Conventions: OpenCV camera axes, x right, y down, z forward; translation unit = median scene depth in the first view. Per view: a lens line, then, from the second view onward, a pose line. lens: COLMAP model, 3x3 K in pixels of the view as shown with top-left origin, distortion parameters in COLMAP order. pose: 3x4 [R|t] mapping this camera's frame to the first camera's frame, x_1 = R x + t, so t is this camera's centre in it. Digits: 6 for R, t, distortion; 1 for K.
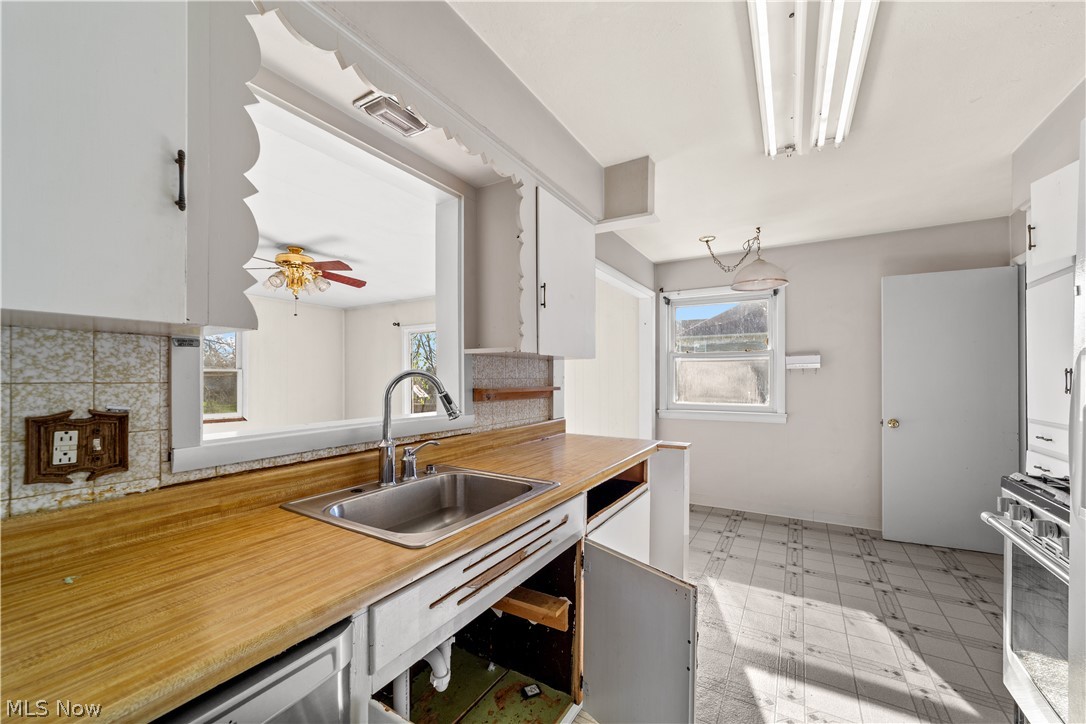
lens RADIAL K [[431.1, 0, 537.7], [0, 431.1, 375.0], [0, 0, 1]] dist [-0.010275, 0.009494]
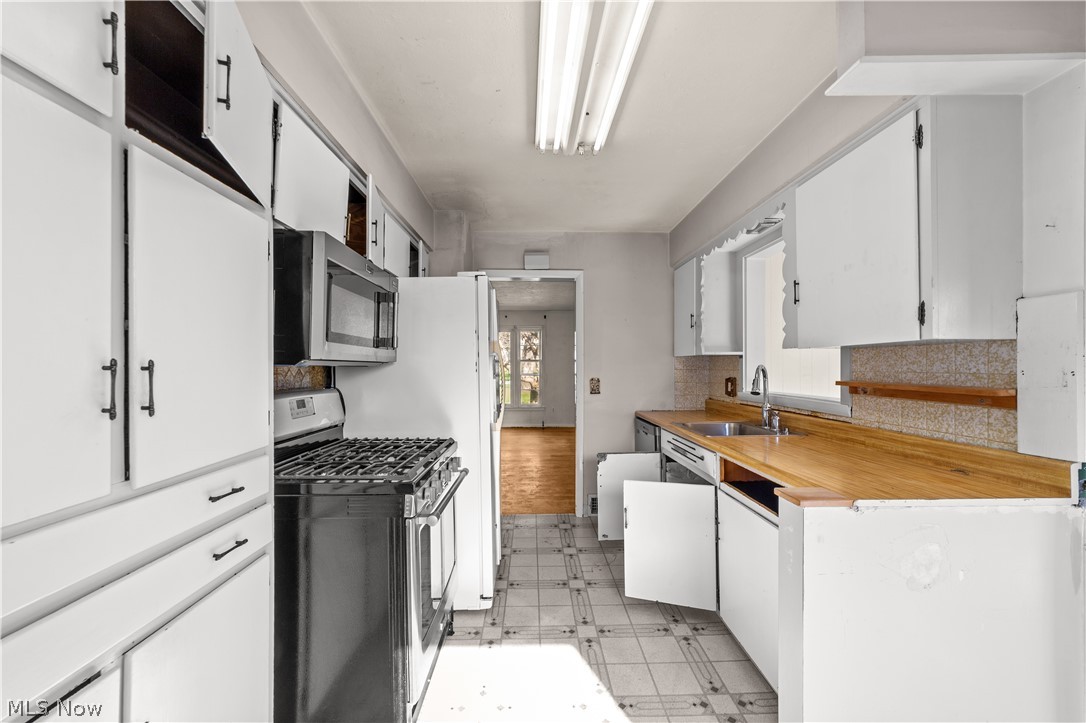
lens RADIAL K [[428.2, 0, 540.7], [0, 428.2, 366.2], [0, 0, 1]] dist [-0.001479, 0.000537]
pose [[-0.836617, 0.004403, -0.547771, 1.018495], [0.006744, 0.999975, -0.002262, -0.005892], [0.547747, -0.005586, -0.836626, 1.417193]]
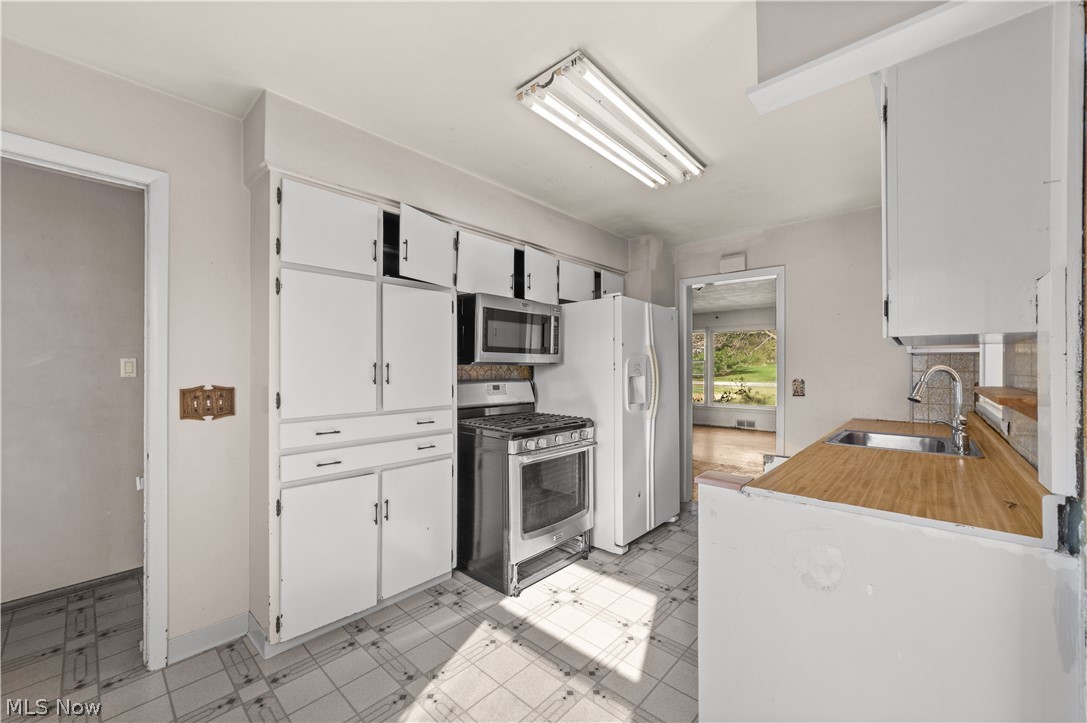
lens RADIAL K [[428.6, 0, 541.2], [0, 428.6, 366.2], [0, 0, 1]] dist [-0.001479, 0.000537]
pose [[-0.983334, 0.000341, 0.181807, 0.520630], [-0.000501, 0.999989, -0.004585, -0.001457], [-0.181807, -0.004599, -0.983323, 1.869783]]
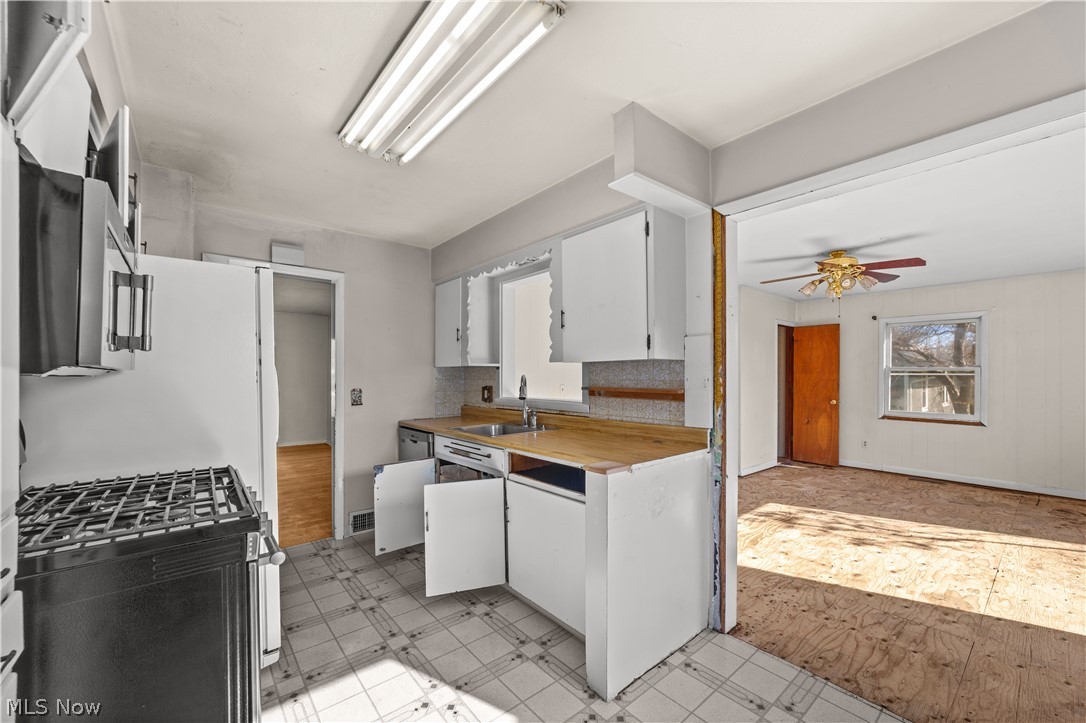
lens RADIAL K [[431.1, 0, 537.7], [0, 431.1, 374.5], [0, 0, 1]] dist [-0.010275, 0.009494]
pose [[-0.318895, 0.000536, -0.947790, 1.237575], [0.006986, 0.999974, -0.001785, -0.006829], [0.947764, -0.007191, -0.318890, 1.261828]]
